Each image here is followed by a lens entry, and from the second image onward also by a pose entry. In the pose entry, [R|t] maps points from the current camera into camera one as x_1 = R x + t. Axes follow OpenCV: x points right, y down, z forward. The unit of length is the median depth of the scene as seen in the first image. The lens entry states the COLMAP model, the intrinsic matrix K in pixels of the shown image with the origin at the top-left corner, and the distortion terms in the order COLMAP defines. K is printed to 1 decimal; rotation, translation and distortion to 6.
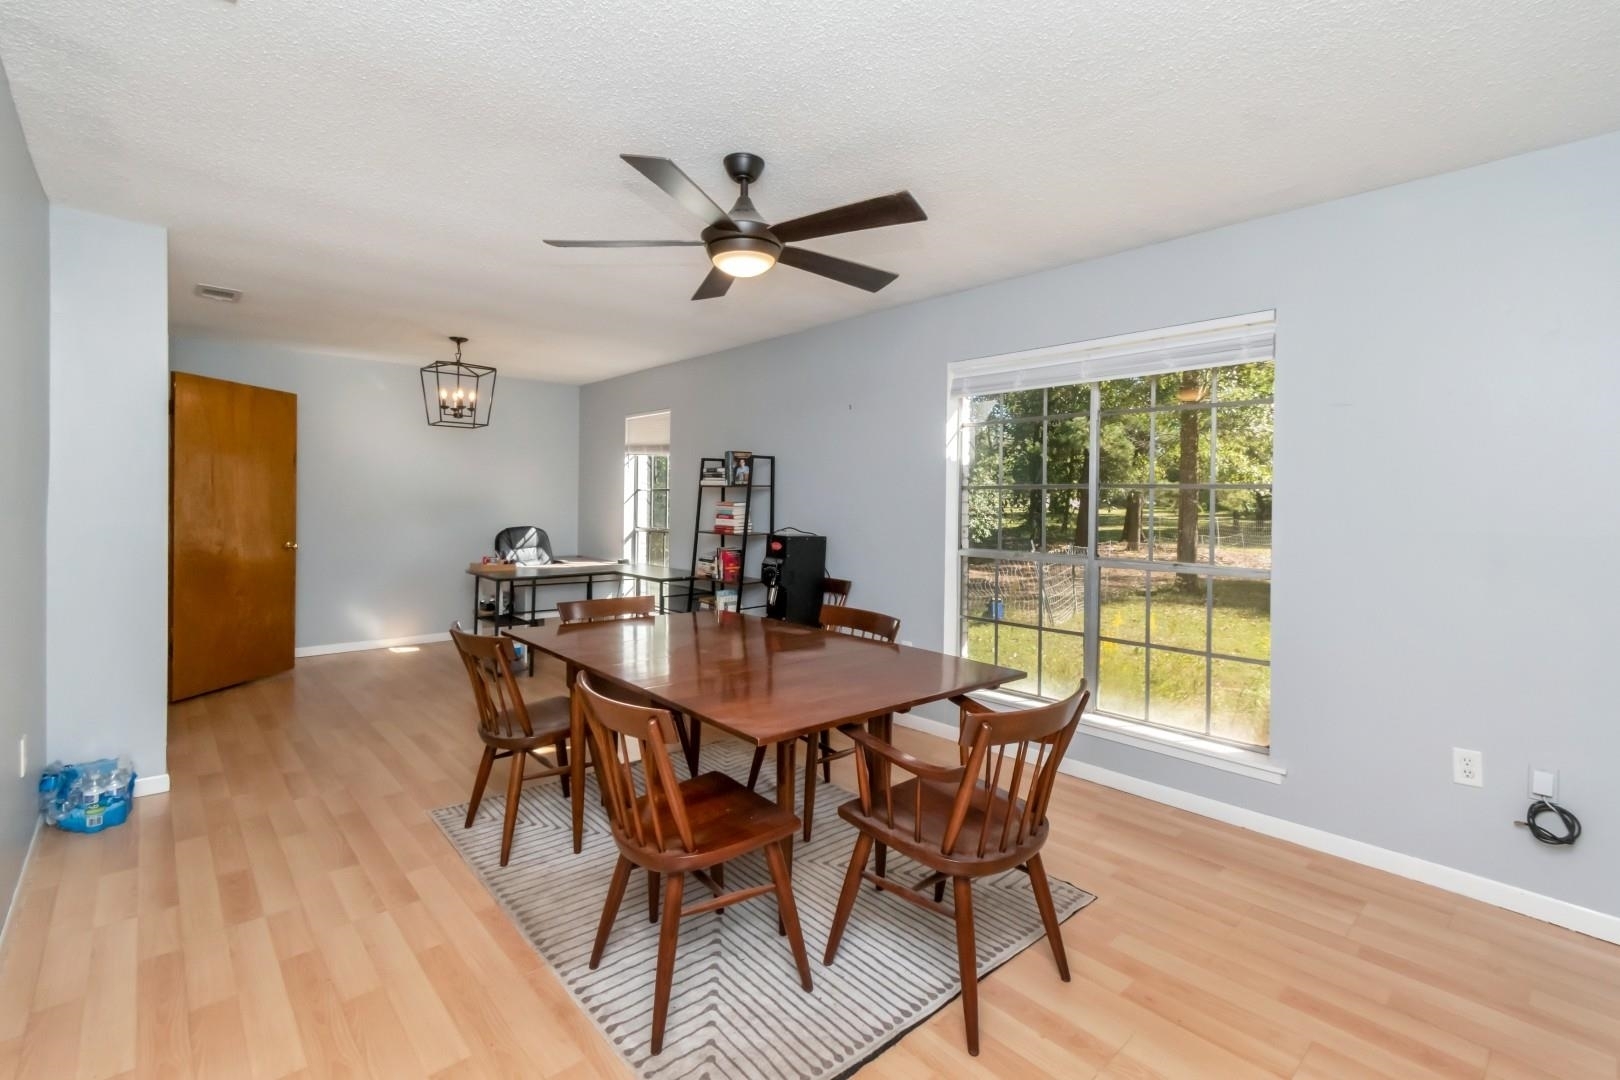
lens RADIAL K [[718.9, 0, 806.5], [0, 718.9, 531.6], [0, 0, 1]] dist [0.011643, 0.000215]
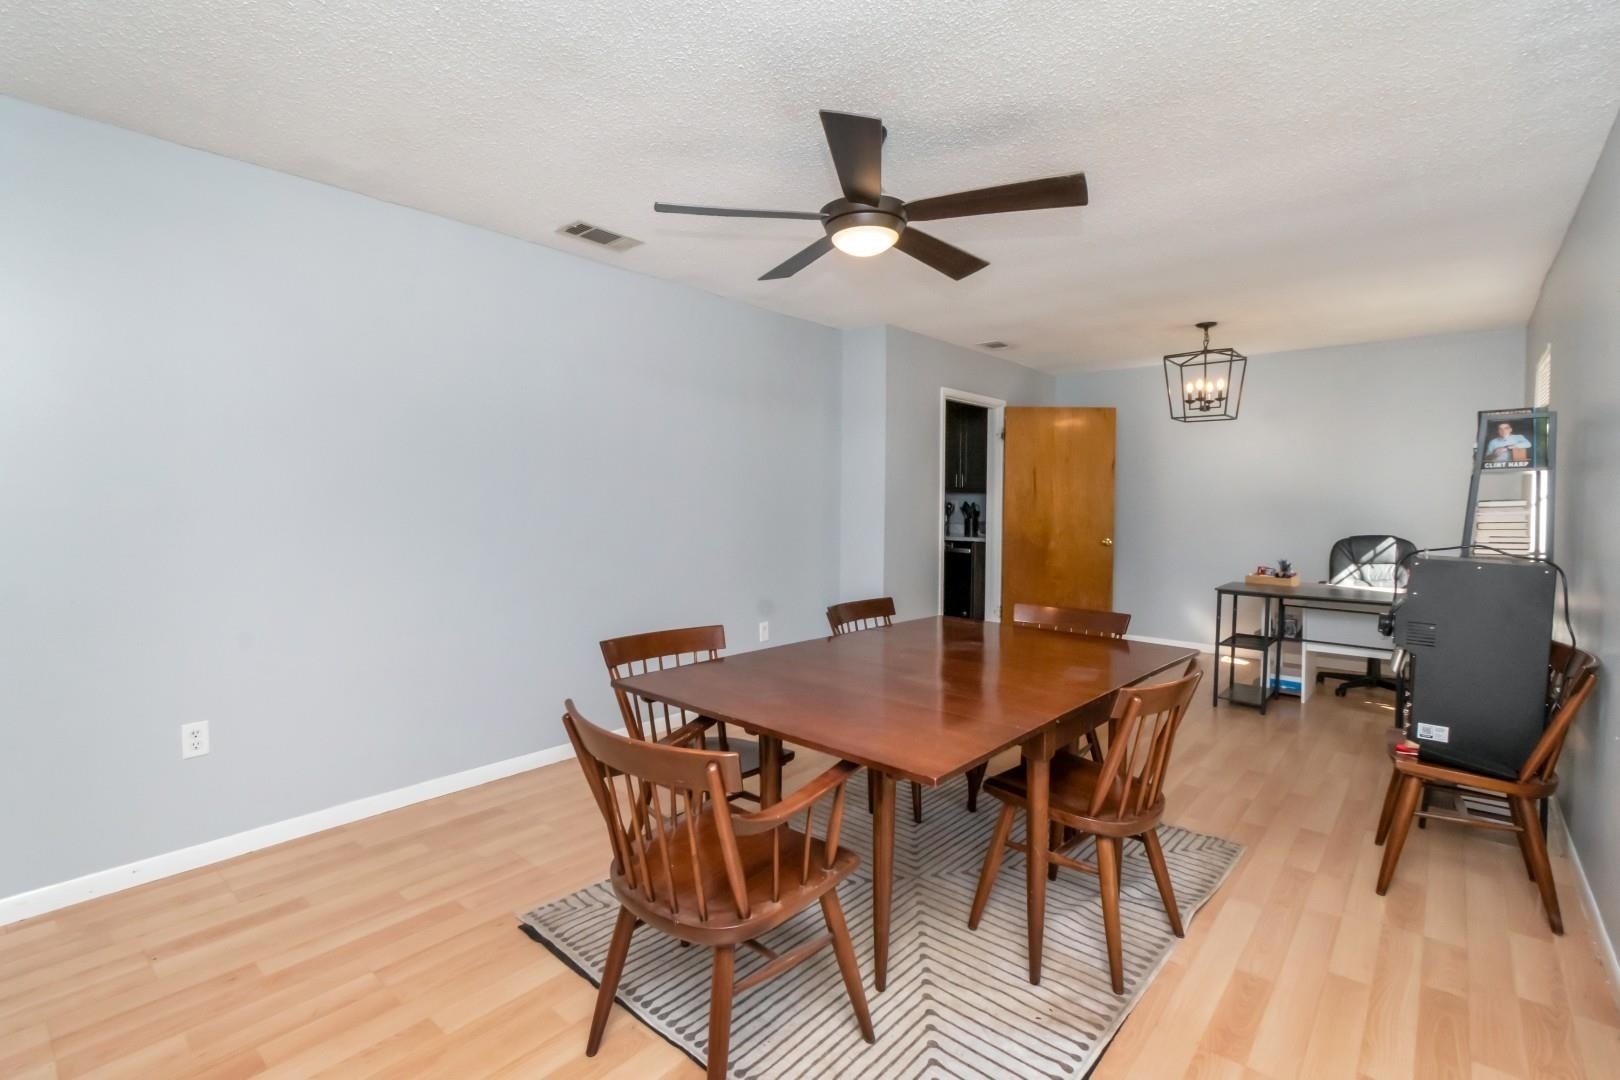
lens RADIAL K [[756.2, 0, 801.5], [0, 756.2, 545.0], [0, 0, 1]] dist [-0.000130, 0.000080]
pose [[0.121539, 0.048252, -0.991413, 0.420634], [-0.040470, 0.998228, 0.043623, -0.009028], [0.991761, 0.034821, 0.123276, 0.384850]]
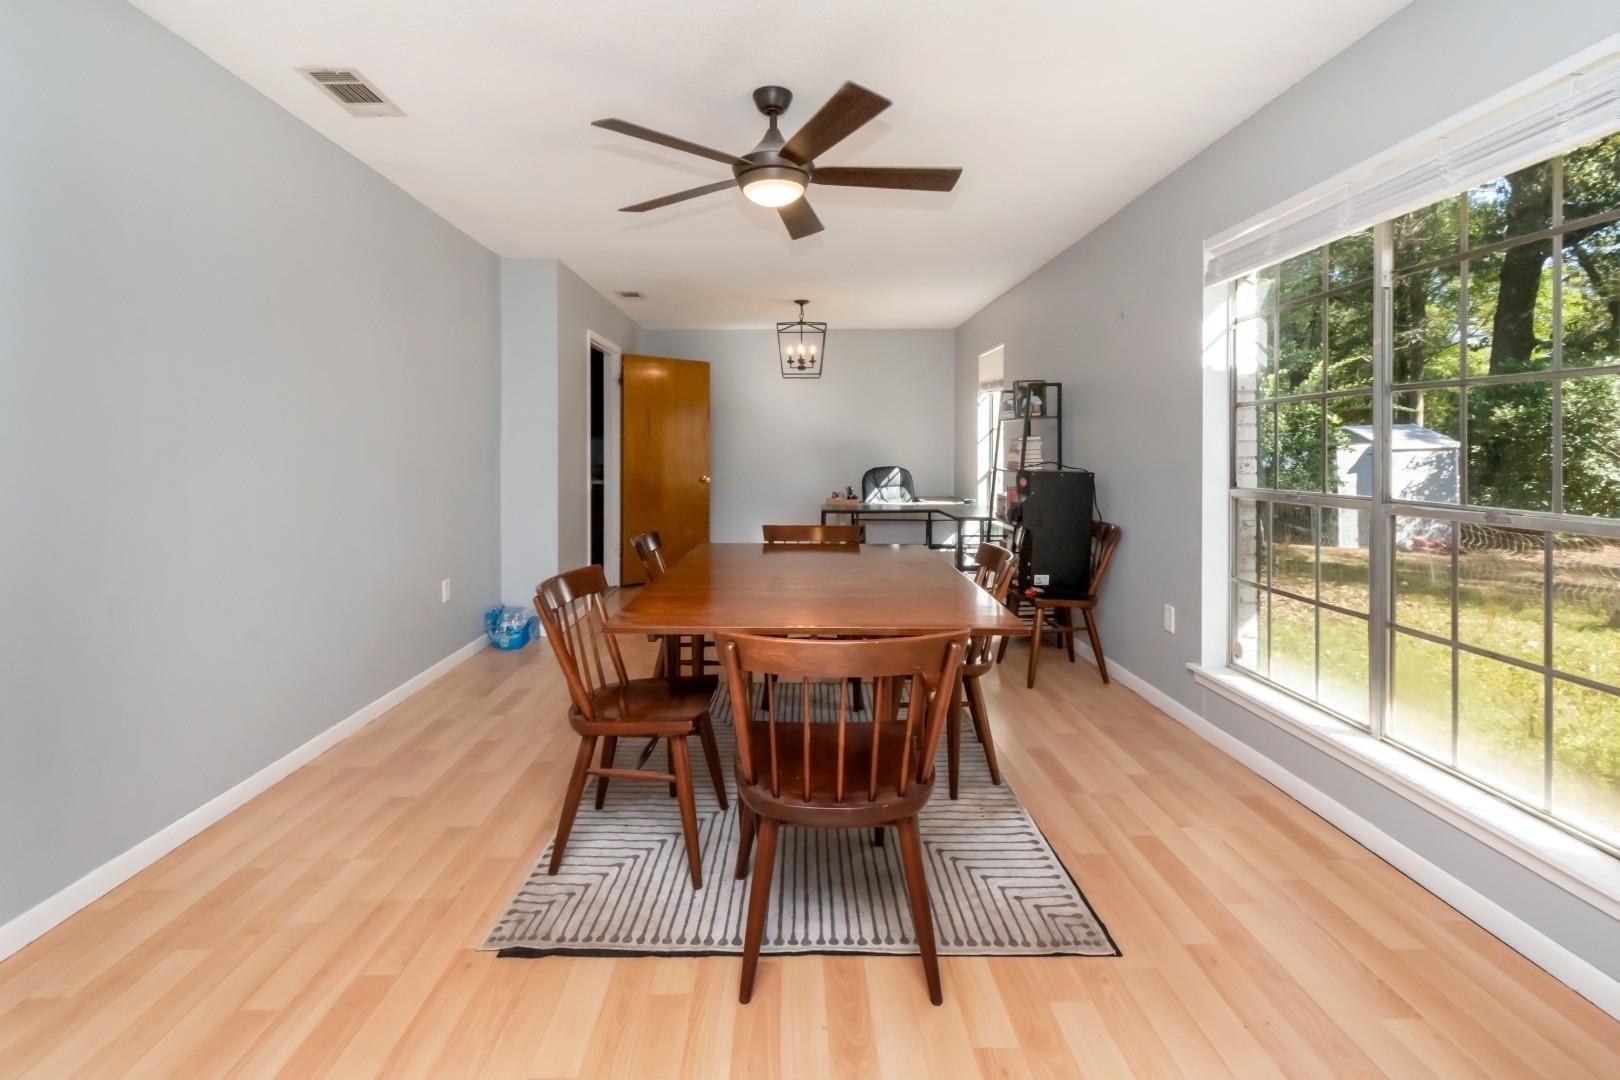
lens RADIAL K [[739.7, 0, 804.9], [0, 739.7, 485.4], [0, 0, 1]] dist [-0.000076, -0.000176]
pose [[0.756753, 0.015937, -0.653506, 0.300795], [-0.012662, 0.999873, 0.009720, 0.015563], [0.653578, 0.000919, 0.756859, 0.109321]]
